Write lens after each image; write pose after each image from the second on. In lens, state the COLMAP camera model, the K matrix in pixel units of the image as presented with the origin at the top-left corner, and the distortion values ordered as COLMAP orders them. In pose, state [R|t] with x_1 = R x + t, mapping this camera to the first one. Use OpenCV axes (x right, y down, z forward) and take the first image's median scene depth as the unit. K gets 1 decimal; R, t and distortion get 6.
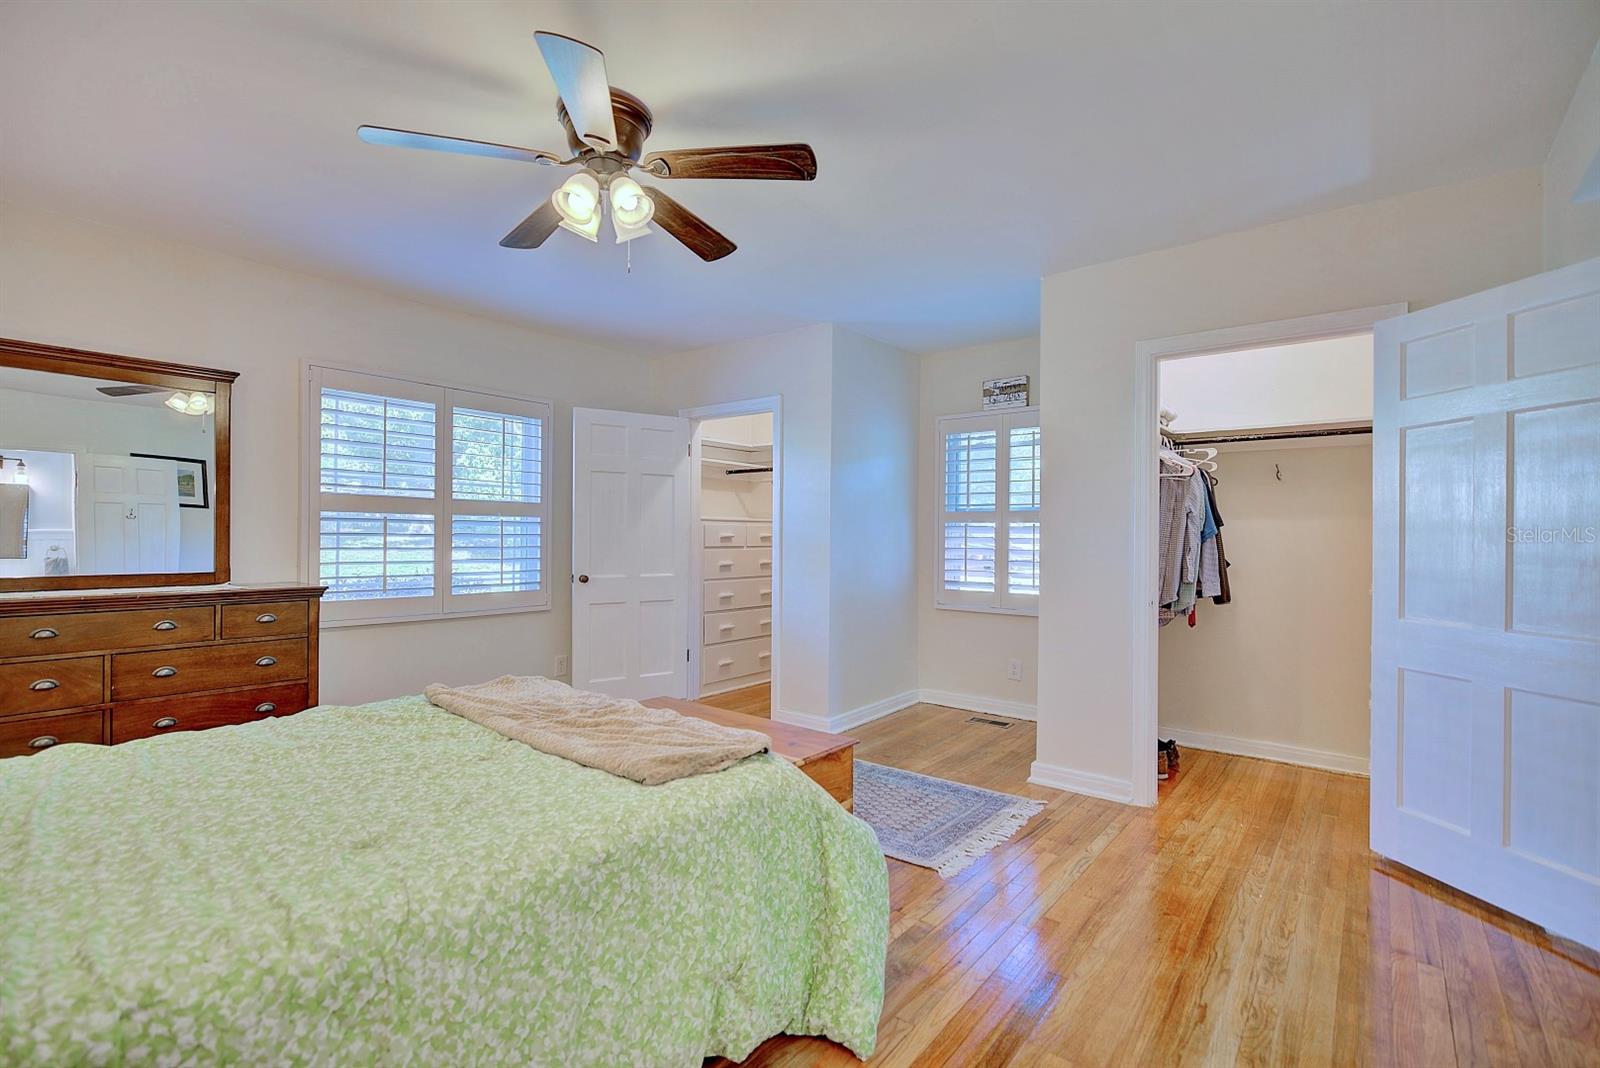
lens RADIAL K [[729.1, 0, 798.5], [0, 729.1, 536.6], [0, 0, 1]] dist [-0.000848, -0.000222]
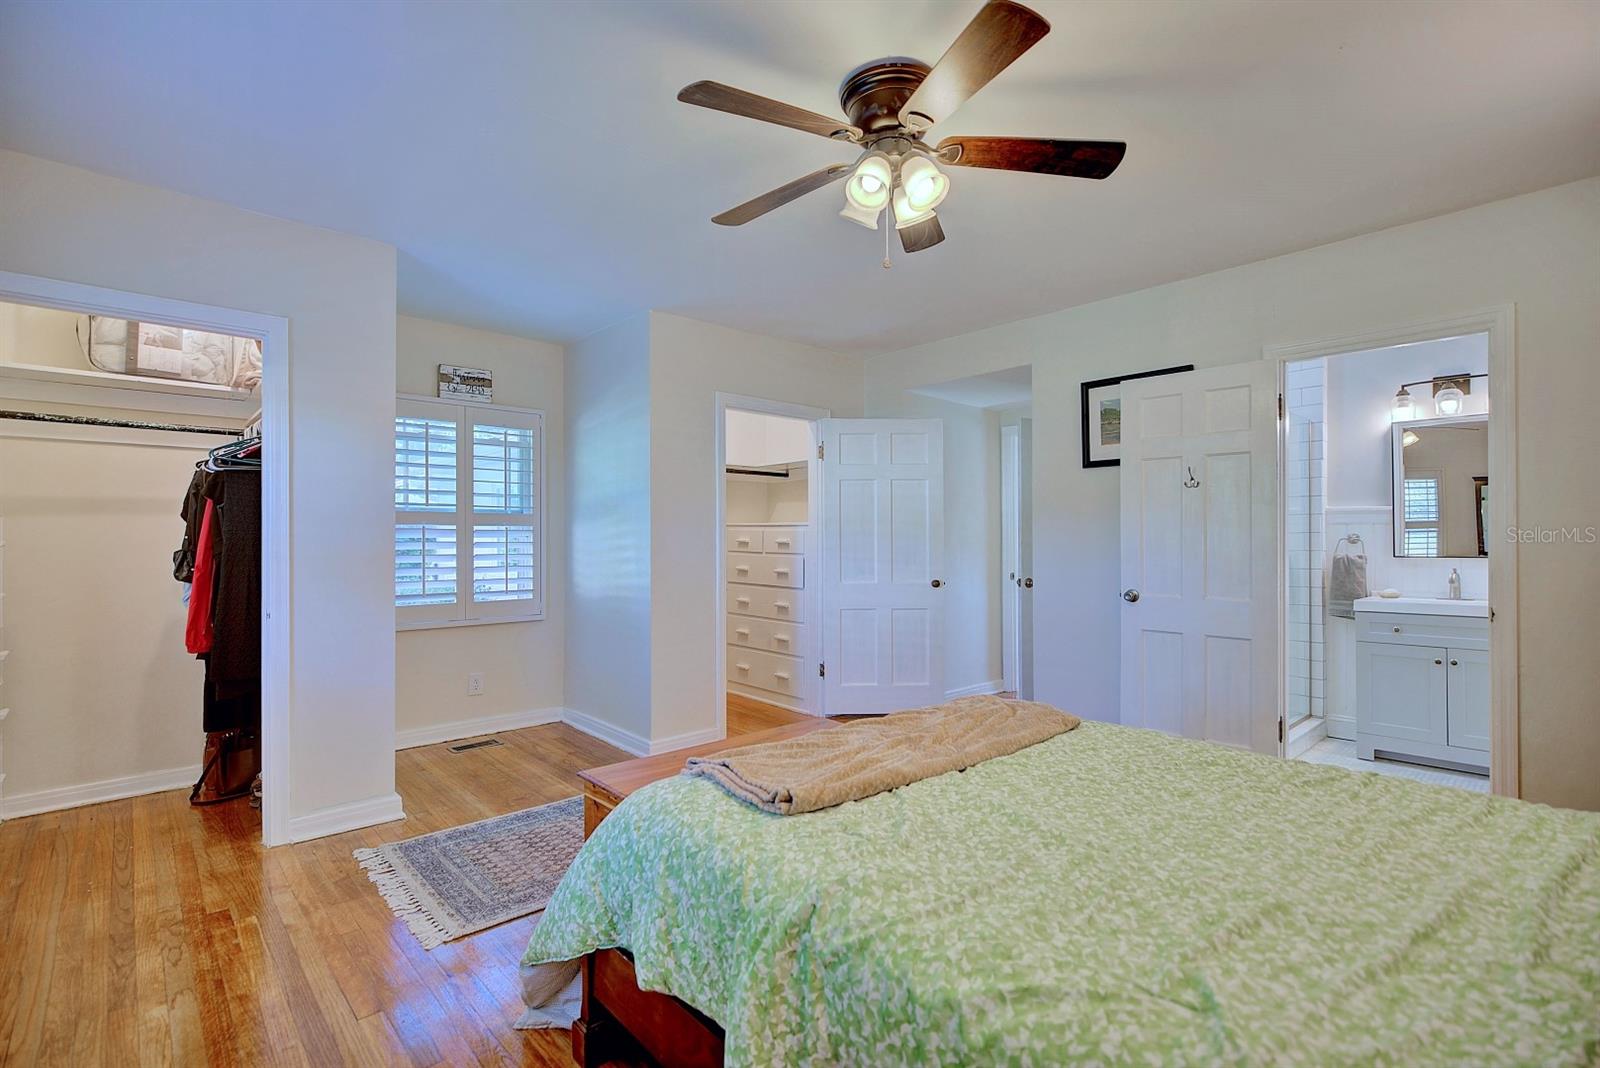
lens RADIAL K [[729.1, 0, 798.5], [0, 729.1, 536.6], [0, 0, 1]] dist [-0.000848, -0.000222]
pose [[0.148023, -0.004088, 0.988975, -0.570162], [0.007447, 0.999968, 0.003019, -0.005214], [-0.988956, 0.006918, 0.148049, 0.463264]]
